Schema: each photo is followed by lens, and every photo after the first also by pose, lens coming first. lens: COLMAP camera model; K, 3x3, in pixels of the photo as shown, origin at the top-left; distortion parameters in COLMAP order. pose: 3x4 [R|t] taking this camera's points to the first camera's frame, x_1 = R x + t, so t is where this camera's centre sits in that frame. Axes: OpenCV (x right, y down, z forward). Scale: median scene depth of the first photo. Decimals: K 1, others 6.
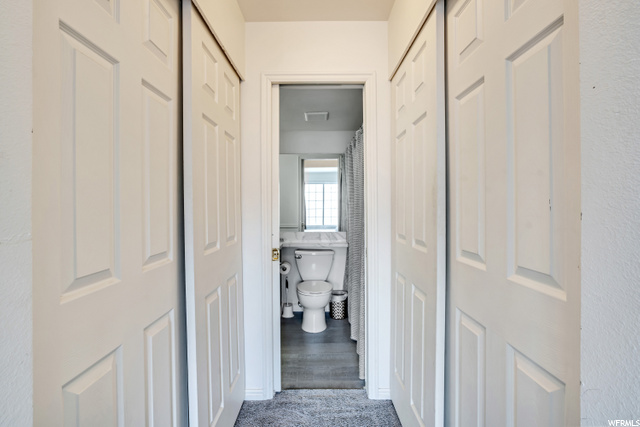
lens RADIAL K [[297.7, 0, 318.7], [0, 297.7, 210.4], [0, 0, 1]] dist [-0.027482, 0.000658]
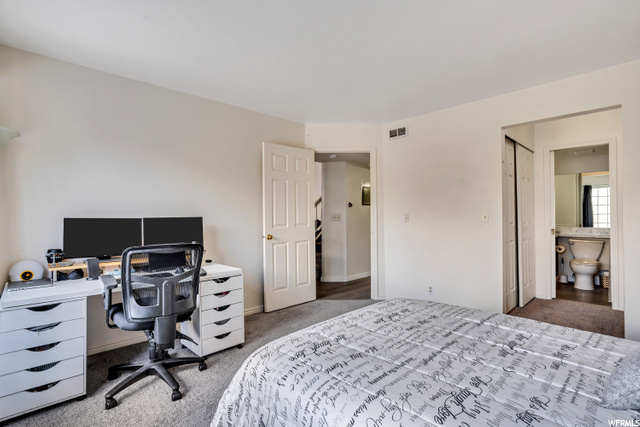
lens RADIAL K [[297.7, 0, 317.1], [0, 297.7, 213.2], [0, 0, 1]] dist [-0.027482, 0.000658]
pose [[0.680396, -0.007141, -0.732810, 0.141676], [-0.003004, 0.999917, -0.012533, 0.029899], [0.732839, 0.010728, 0.680318, -0.976669]]
